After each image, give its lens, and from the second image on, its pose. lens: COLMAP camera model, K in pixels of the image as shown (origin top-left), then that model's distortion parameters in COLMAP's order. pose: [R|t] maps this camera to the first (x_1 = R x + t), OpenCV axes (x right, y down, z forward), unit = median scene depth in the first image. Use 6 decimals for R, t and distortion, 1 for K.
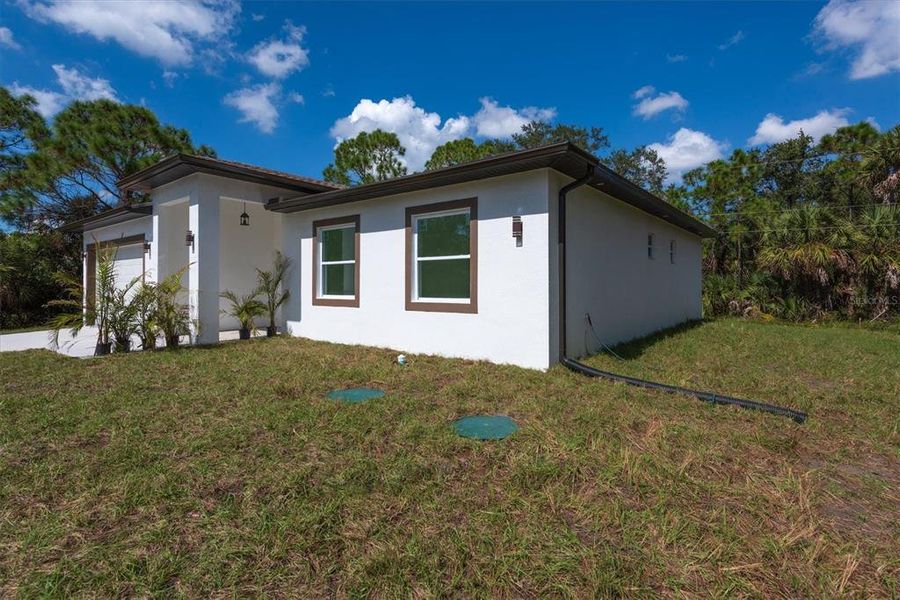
lens RADIAL K [[465.5, 0, 453.8], [0, 465.5, 290.5], [0, 0, 1]] dist [-0.004110, -0.000748]
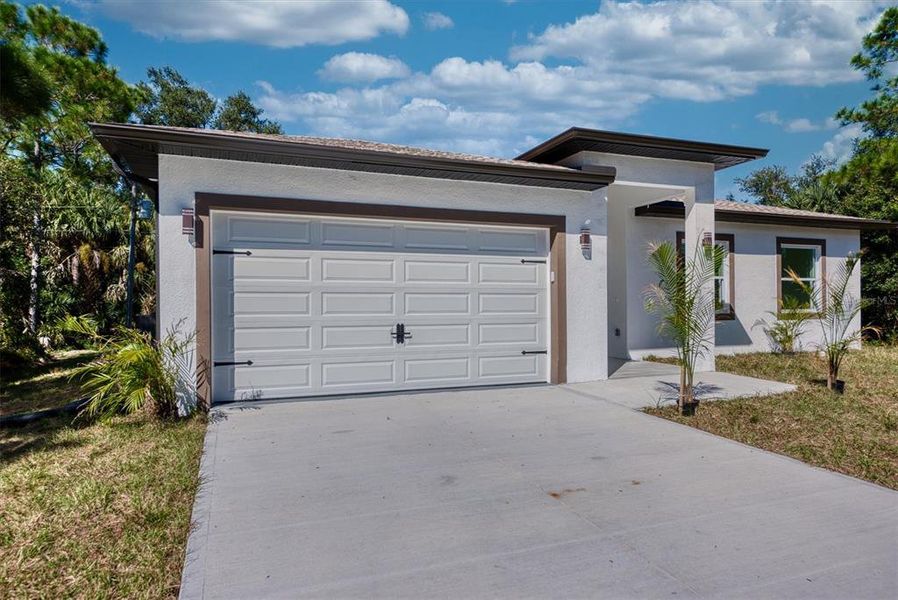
lens RADIAL K [[560.8, 0, 448.9], [0, 560.8, 305.6], [0, 0, 1]] dist [0.022962, -0.011616]
pose [[0.495864, -0.010269, 0.868339, -2.023699], [0.008268, 0.999941, 0.007103, -0.014773], [-0.868361, 0.003657, 0.495920, 1.106645]]
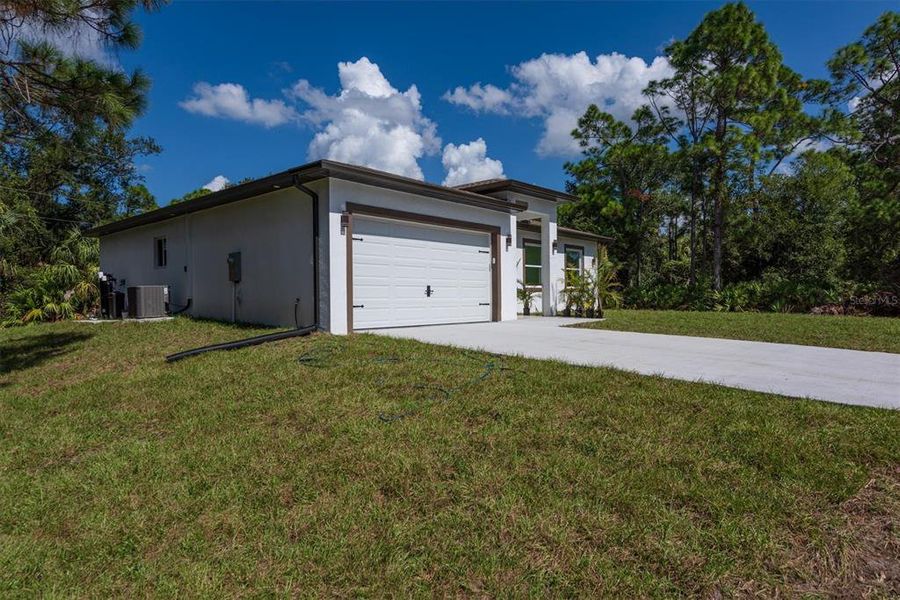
lens RADIAL K [[529.6, 0, 455.2], [0, 529.6, 298.4], [0, 0, 1]] dist [0.021602, 0.000475]
pose [[0.039372, -0.010435, 0.999170, -2.794621], [0.006518, 0.999927, 0.010186, 0.048306], [-0.999203, 0.006111, 0.039438, 1.536522]]
